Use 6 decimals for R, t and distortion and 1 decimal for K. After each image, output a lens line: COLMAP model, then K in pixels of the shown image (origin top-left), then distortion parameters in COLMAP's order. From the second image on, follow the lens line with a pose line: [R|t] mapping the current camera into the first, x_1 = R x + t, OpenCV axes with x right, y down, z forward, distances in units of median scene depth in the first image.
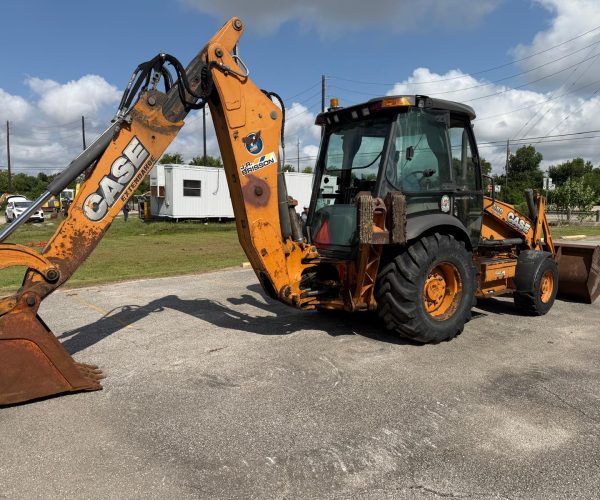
lens RADIAL K [[462.5, 0, 296.0], [0, 462.5, 254.7], [0, 0, 1]] dist [0.154303, -0.275048]
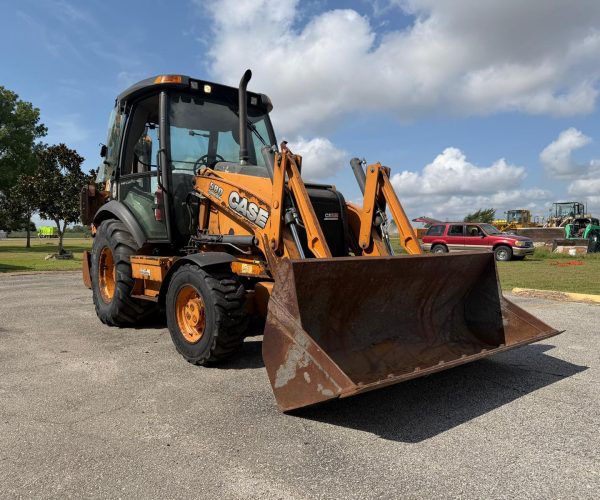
lens RADIAL K [[462.5, 0, 296.0], [0, 462.5, 254.7], [0, 0, 1]] dist [0.154303, -0.275048]
pose [[0.058015, 0.042448, -0.997413, 1.528285], [-0.110981, 0.993177, 0.035812, -0.055519], [0.992128, 0.108617, 0.062330, 1.496061]]
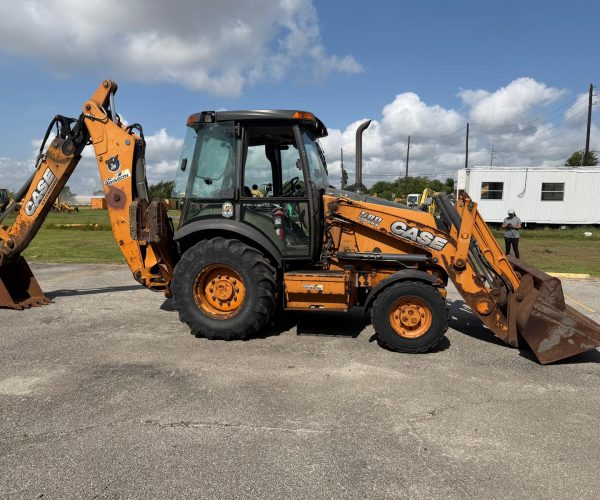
lens RADIAL K [[462.5, 0, 296.0], [0, 462.5, 254.7], [0, 0, 1]] dist [0.154303, -0.275048]
pose [[0.669242, 0.083616, -0.738325, 1.334048], [-0.088845, 0.995524, 0.032212, -0.061498], [0.737714, 0.044039, 0.673676, 0.461879]]
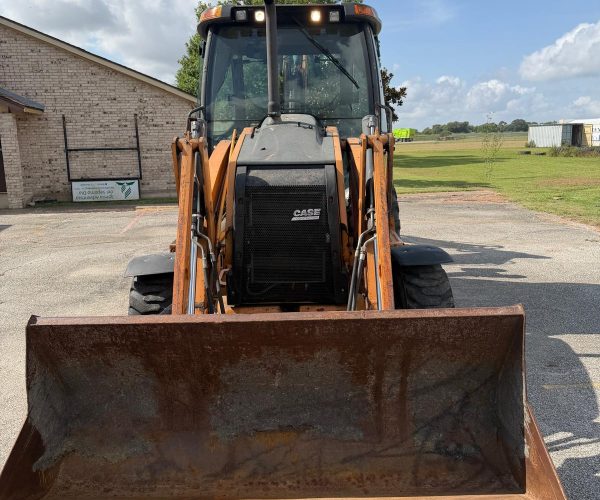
lens RADIAL K [[555.6, 0, 300.0], [0, 555.6, 250.0], [0, 0, 1]] dist [0.127025, -0.223595]
pose [[-0.575326, 0.172757, -0.799472, 1.238421], [-0.067188, 0.964155, 0.256693, -0.232740], [0.815160, 0.201398, -0.543096, 1.974714]]
